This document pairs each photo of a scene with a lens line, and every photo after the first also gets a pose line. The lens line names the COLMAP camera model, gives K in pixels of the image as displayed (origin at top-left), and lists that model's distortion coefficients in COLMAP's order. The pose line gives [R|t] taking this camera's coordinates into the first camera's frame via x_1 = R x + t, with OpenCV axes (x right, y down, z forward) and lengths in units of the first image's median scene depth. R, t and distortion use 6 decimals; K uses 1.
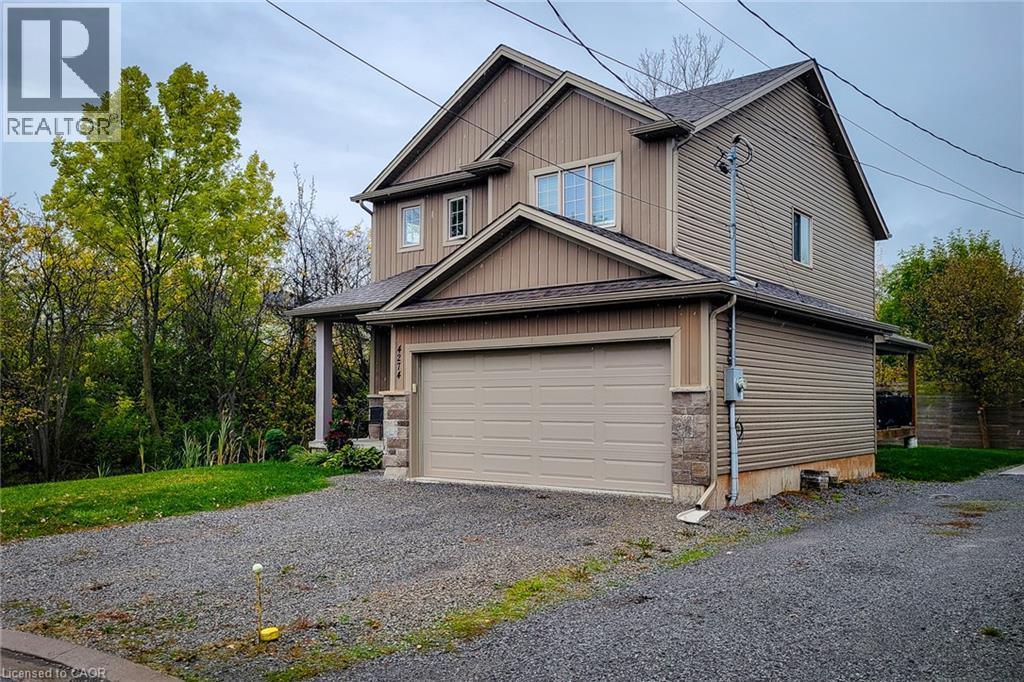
lens RADIAL K [[873.0, 0, 512.0], [0, 873.0, 341.0], [0, 0, 1]] dist [0.006164, 0.002437]
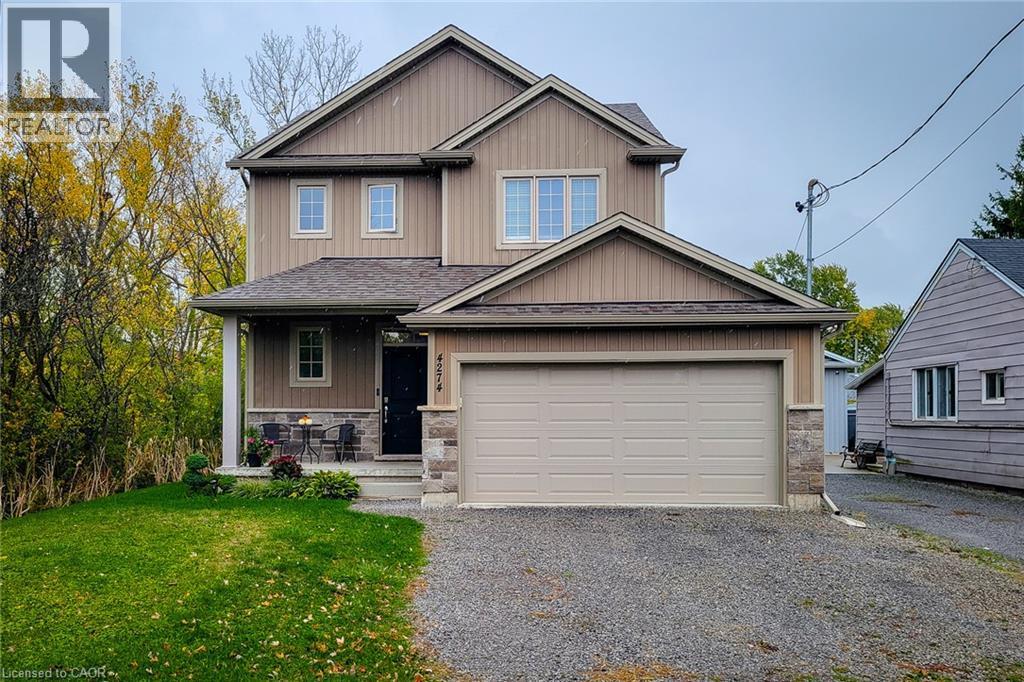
lens RADIAL K [[903.8, 0, 511.0], [0, 903.8, 362.0], [0, 0, 1]] dist [0.030350, 0.000653]
pose [[0.815248, 0.033528, 0.578141, -0.599085], [-0.040542, 0.999178, -0.000776, 0.011550], [-0.577691, -0.022806, 0.815937, 0.225298]]
